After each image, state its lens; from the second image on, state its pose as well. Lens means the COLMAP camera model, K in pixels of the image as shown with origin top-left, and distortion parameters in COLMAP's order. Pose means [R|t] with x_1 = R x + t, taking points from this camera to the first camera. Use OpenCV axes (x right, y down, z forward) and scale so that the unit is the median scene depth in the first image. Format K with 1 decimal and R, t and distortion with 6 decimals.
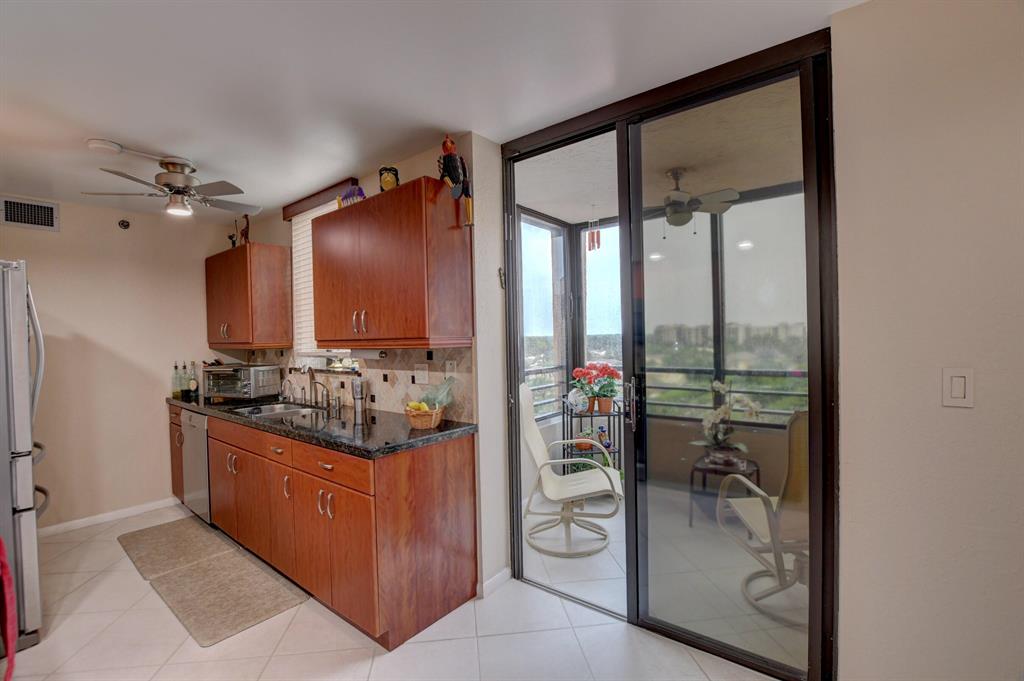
lens RADIAL K [[449.8, 0, 508.8], [0, 449.8, 342.9], [0, 0, 1]] dist [-0.032114, 0.003713]
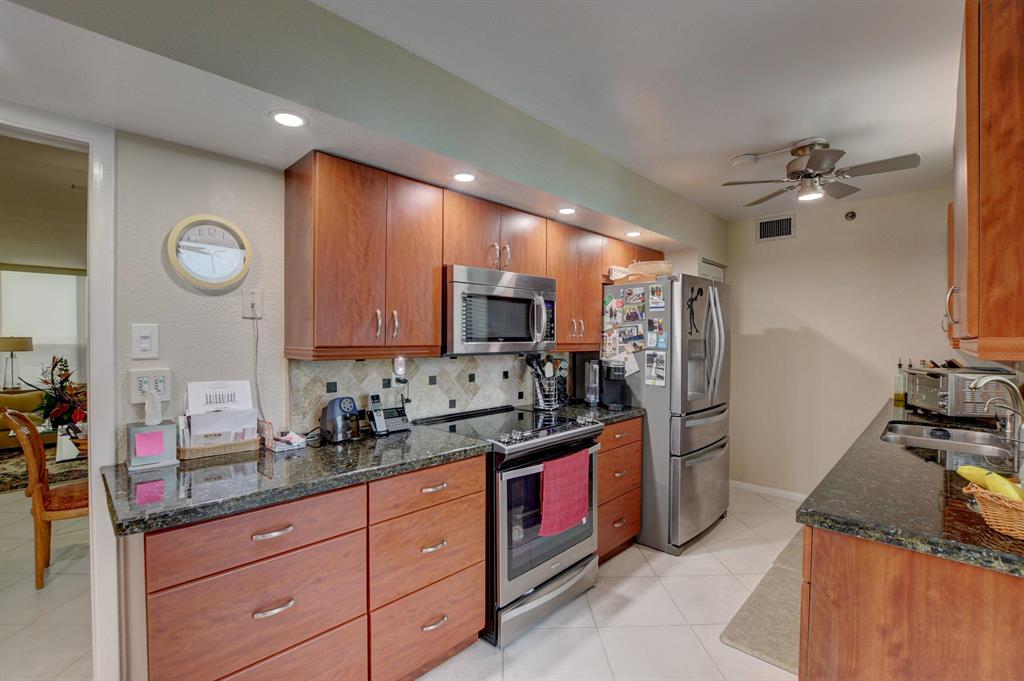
lens RADIAL K [[449.8, 0, 508.8], [0, 449.8, 342.9], [0, 0, 1]] dist [-0.032114, 0.003713]
pose [[-0.099379, 0.036320, -0.994387, 0.440426], [-0.016557, 0.999135, 0.038148, -0.020499], [0.994912, 0.020255, -0.098692, 0.789130]]
